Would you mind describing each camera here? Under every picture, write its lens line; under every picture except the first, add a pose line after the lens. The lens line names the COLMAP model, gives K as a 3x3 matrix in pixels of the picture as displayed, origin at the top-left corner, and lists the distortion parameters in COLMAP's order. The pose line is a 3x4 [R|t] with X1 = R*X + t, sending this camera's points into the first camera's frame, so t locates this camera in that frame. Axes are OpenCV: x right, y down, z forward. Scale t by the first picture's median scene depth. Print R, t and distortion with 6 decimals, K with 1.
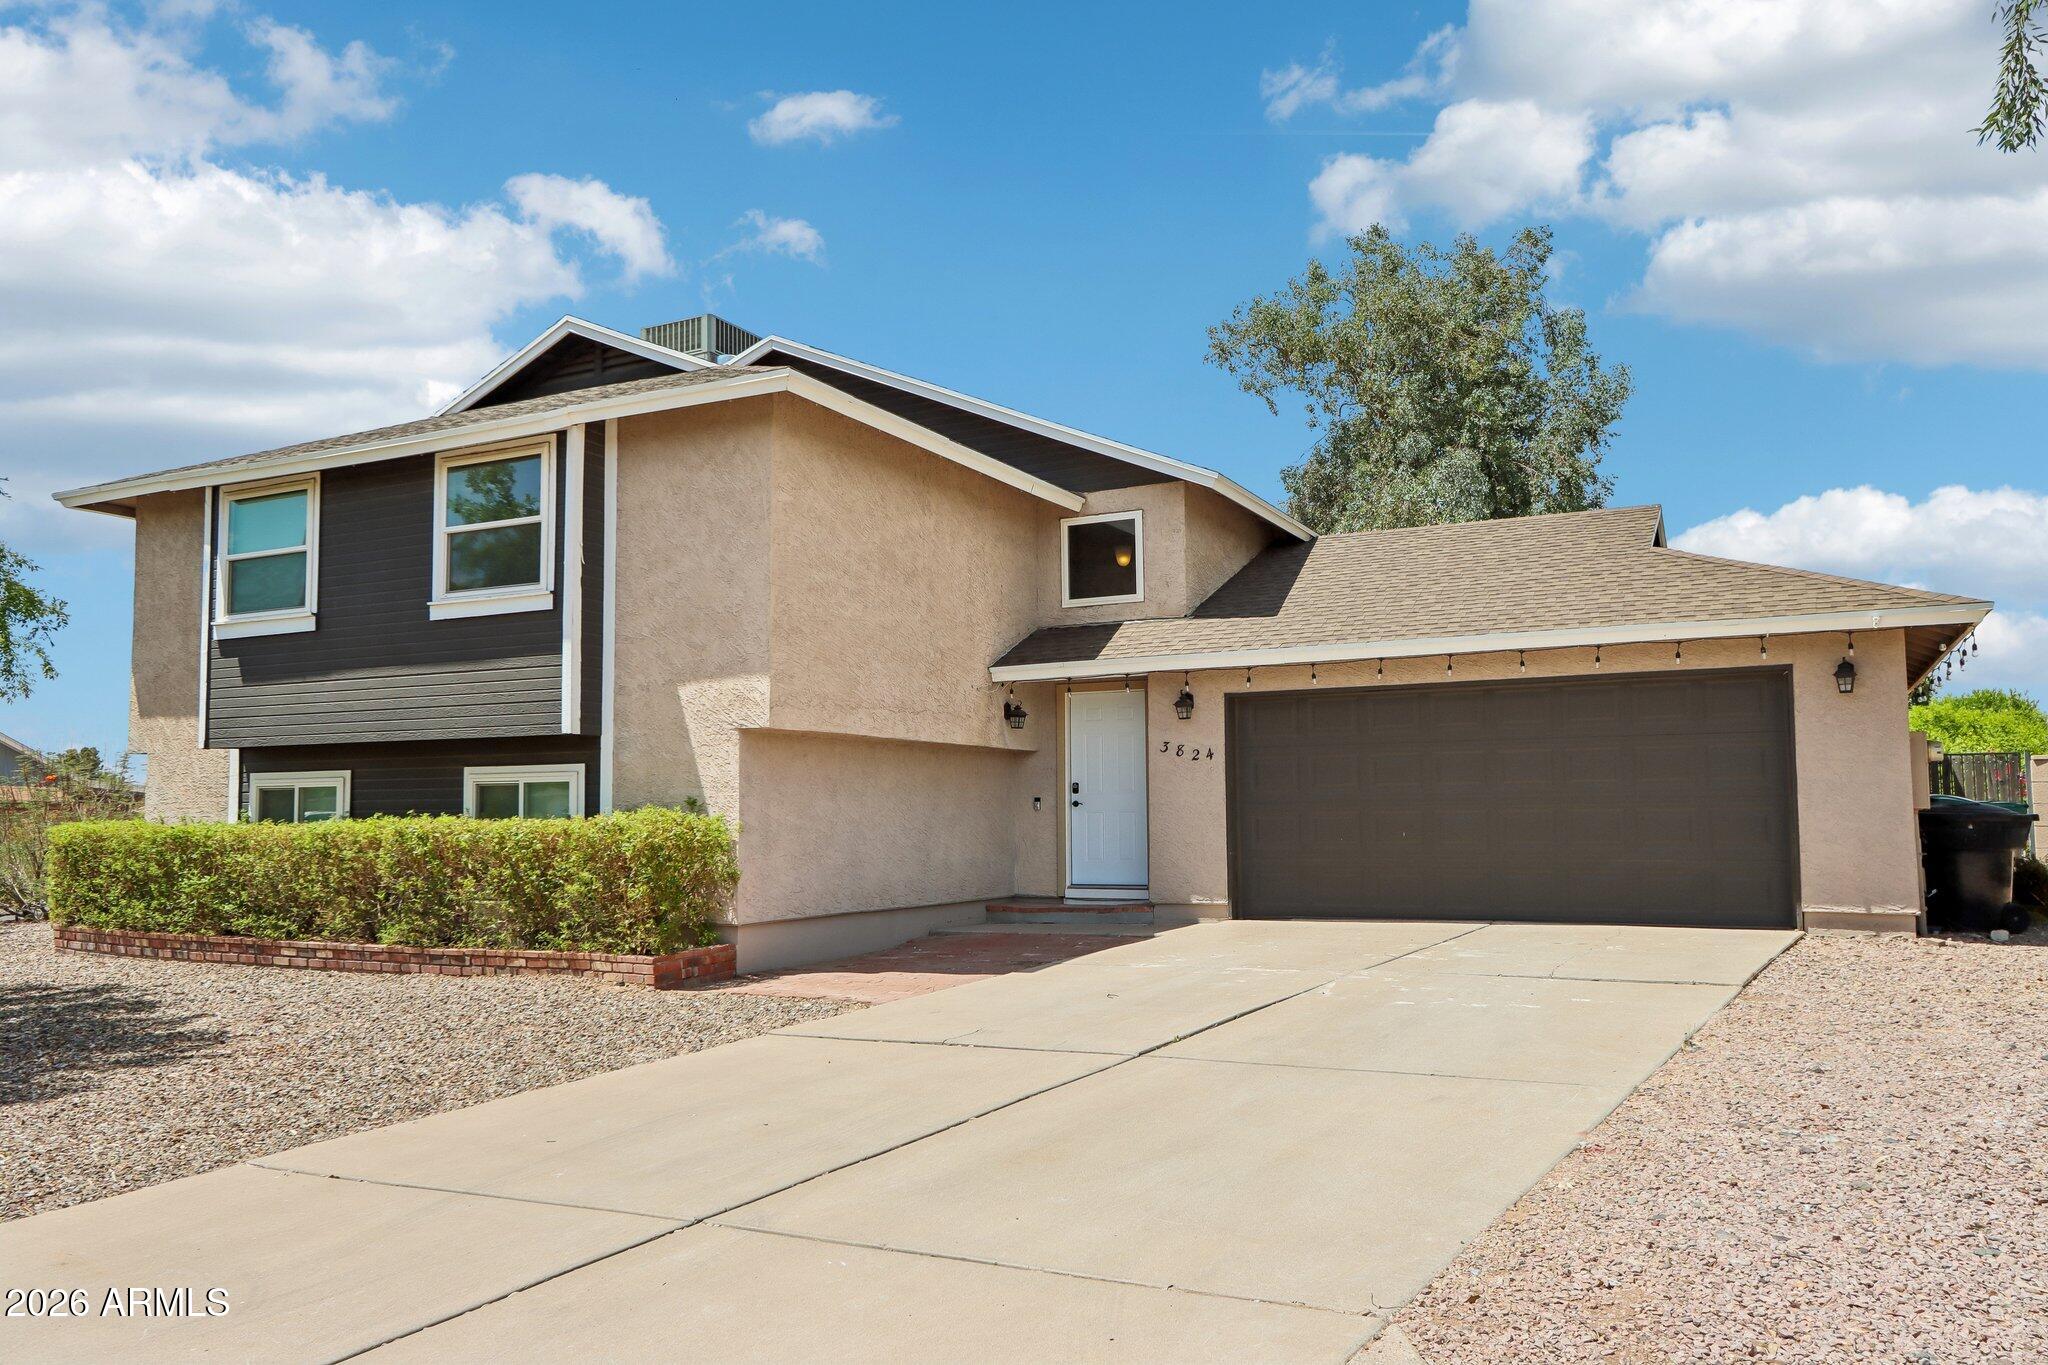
lens RADIAL K [[1546.2, 0, 1024.0], [0, 1546.2, 682.5], [0, 0, 1]] dist [0.004796, 0.005683]
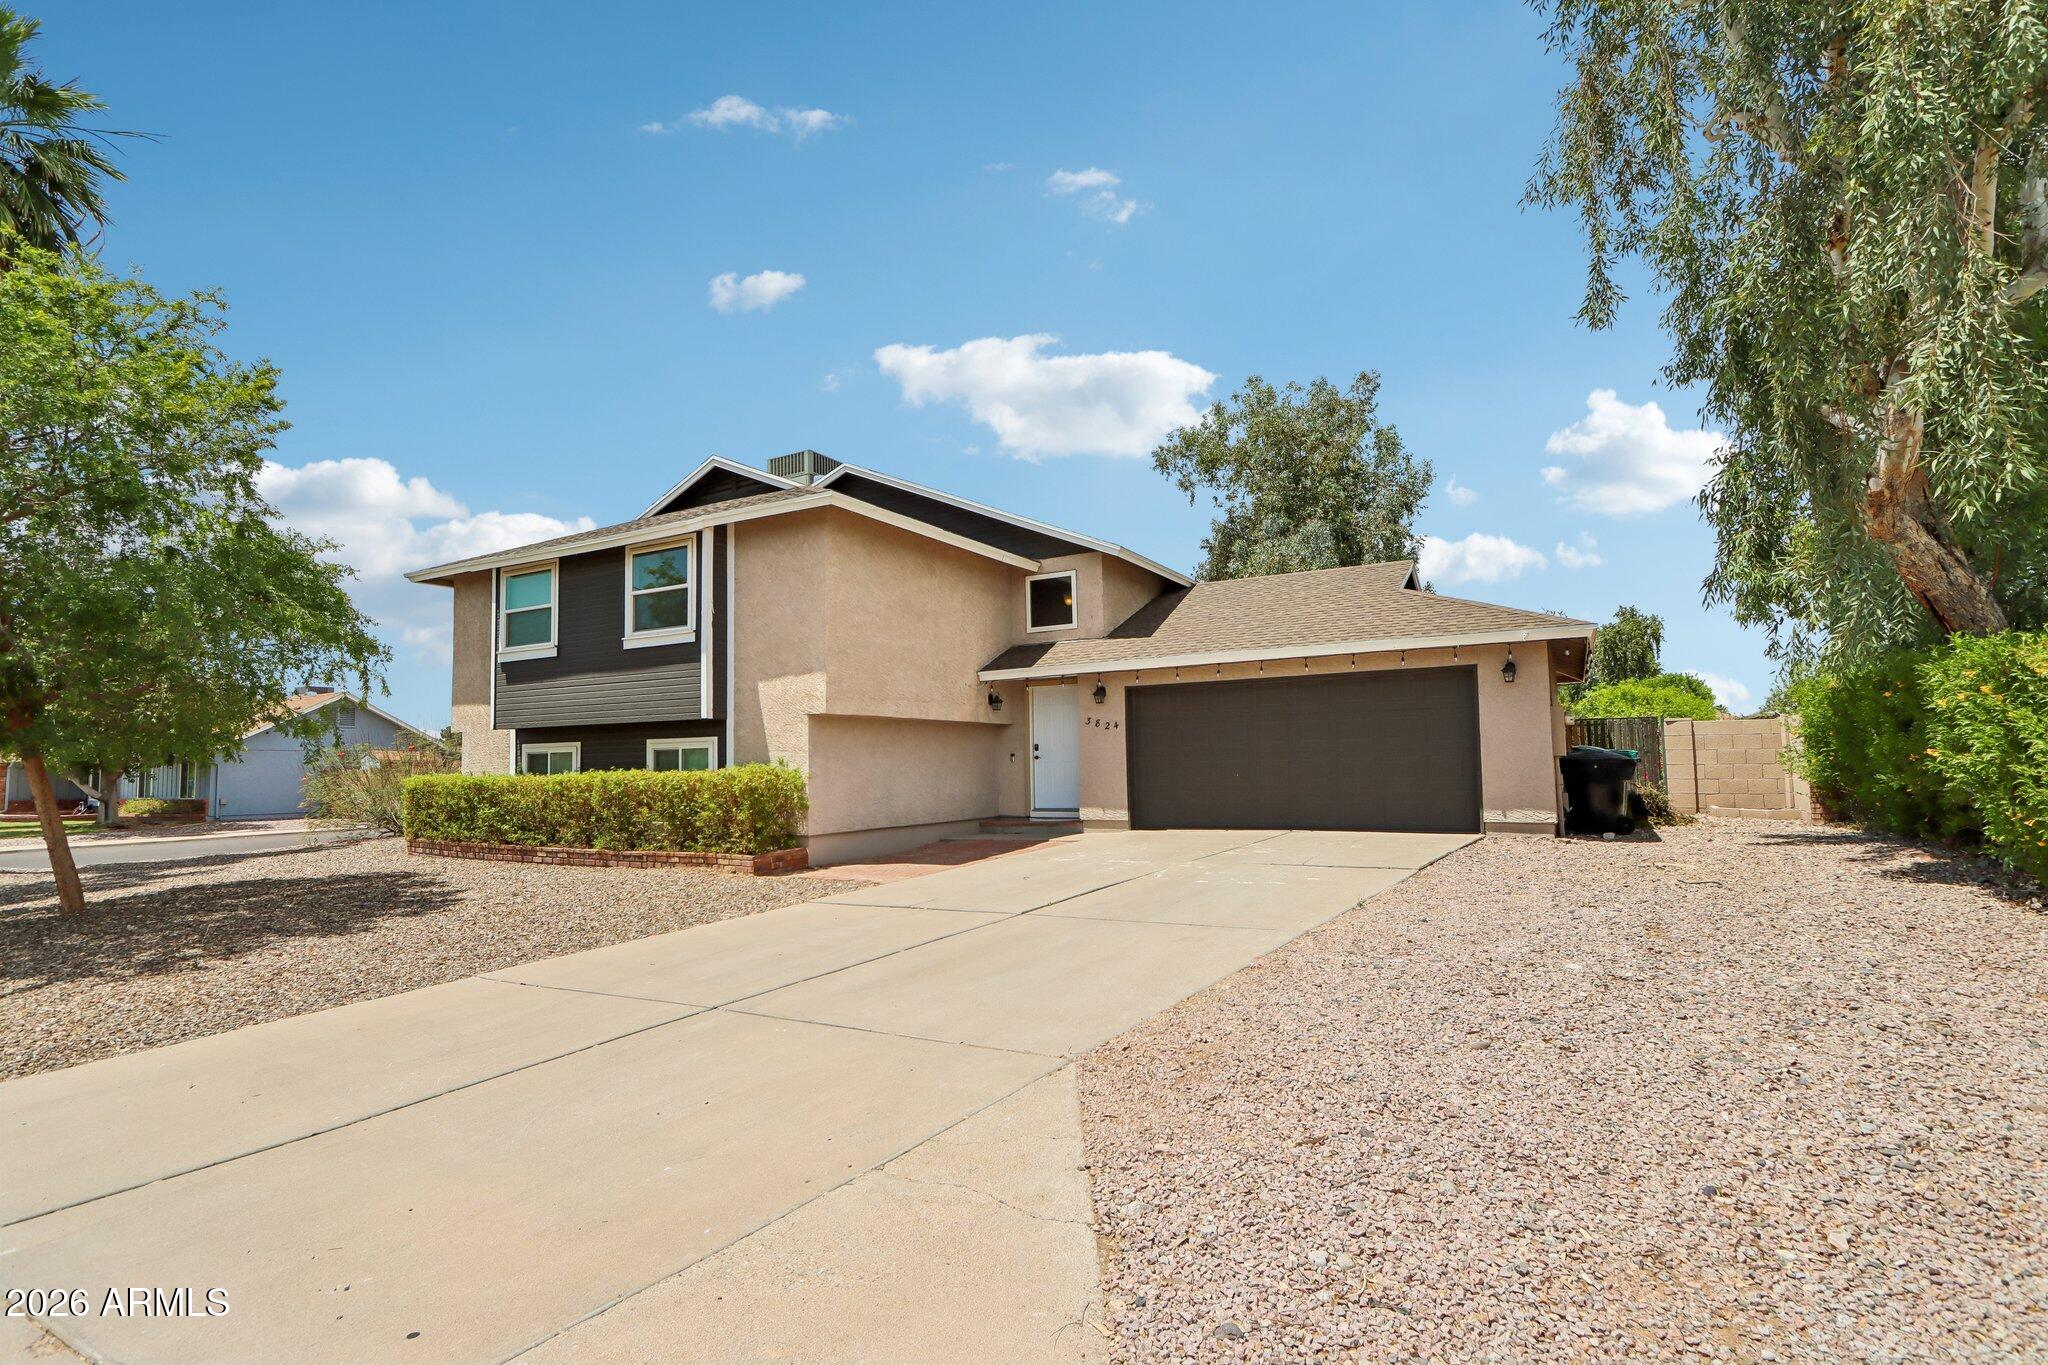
lens RADIAL K [[1027.7, 0, 1024.0], [0, 1027.7, 682.5], [0, 0, 1]] dist [-0.000187, -0.000129]
pose [[0.998750, -0.014164, -0.047931, 0.084131], [0.014610, 0.999853, 0.008954, -0.008645], [0.047797, -0.009643, 0.998811, -0.054472]]
